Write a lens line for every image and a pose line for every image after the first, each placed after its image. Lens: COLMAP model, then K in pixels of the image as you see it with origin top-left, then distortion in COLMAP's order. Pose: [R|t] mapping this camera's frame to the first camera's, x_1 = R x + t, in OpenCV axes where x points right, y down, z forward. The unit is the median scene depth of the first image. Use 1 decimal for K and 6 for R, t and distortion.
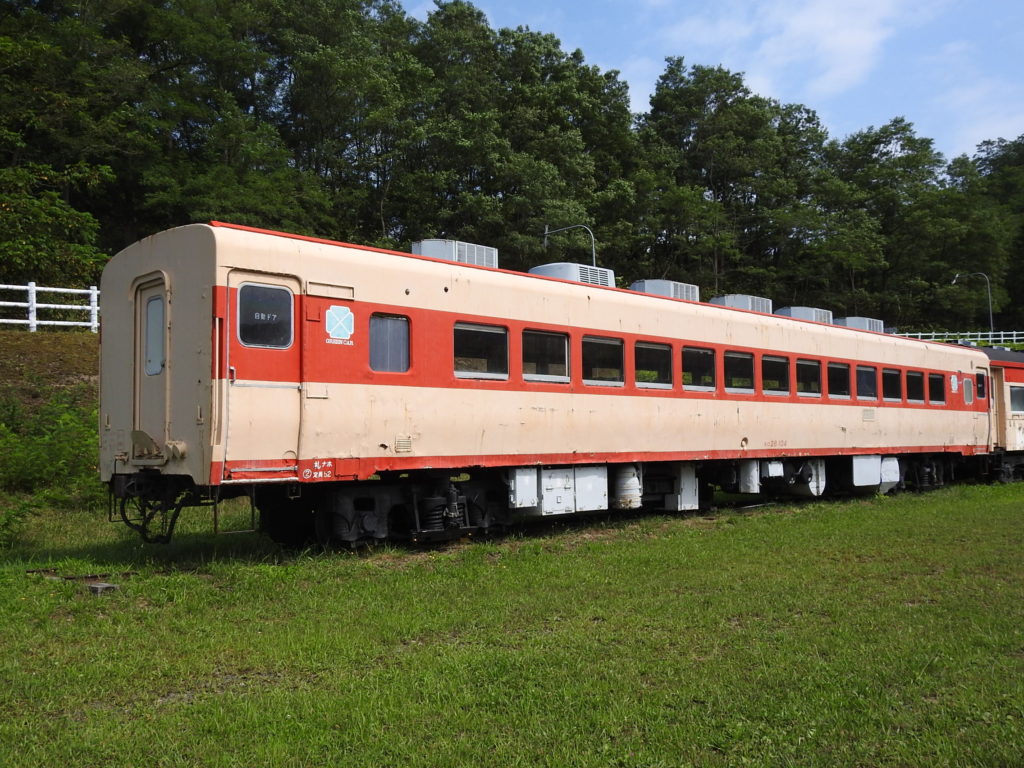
lens RADIAL K [[981.1, 0, 512.1], [0, 981.1, 383.5], [0, 0, 1]] dist [-0.002642, 0.000000]
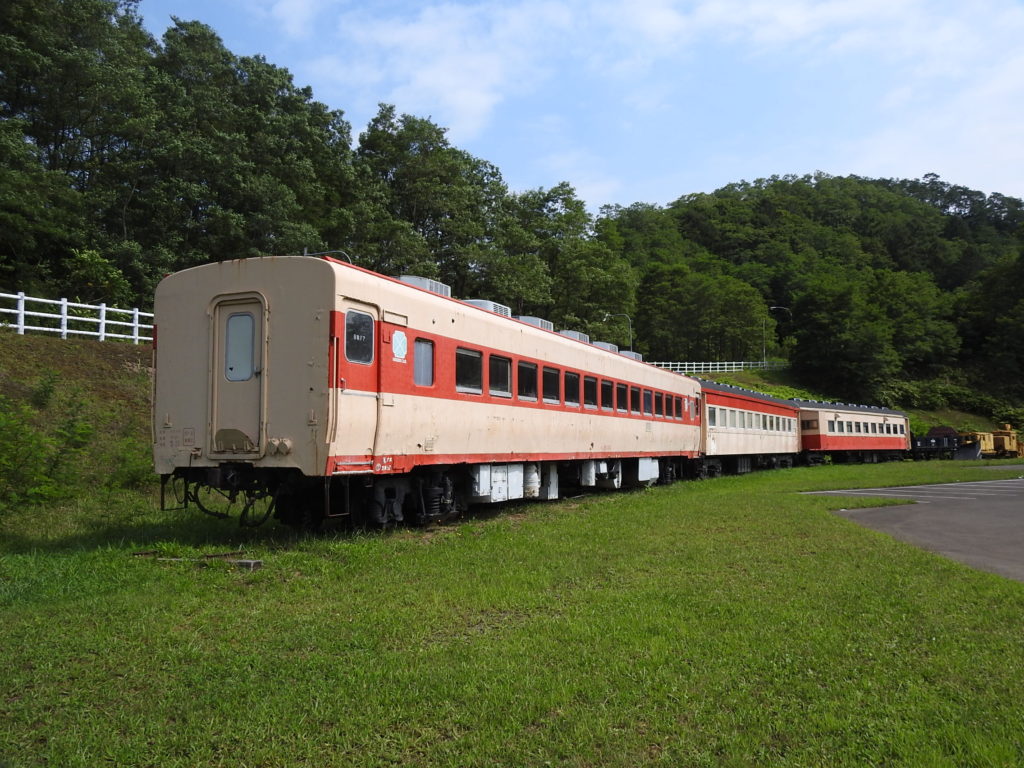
lens RADIAL K [[898.6, 0, 512.1], [0, 898.6, 385.1], [0, 0, 1]] dist [-0.002563, 0.025308]
pose [[0.929057, 0.038188, 0.367960, -0.263964], [-0.035206, 0.999270, -0.014815, 0.000264], [-0.368257, 0.000809, 0.929723, -0.057315]]
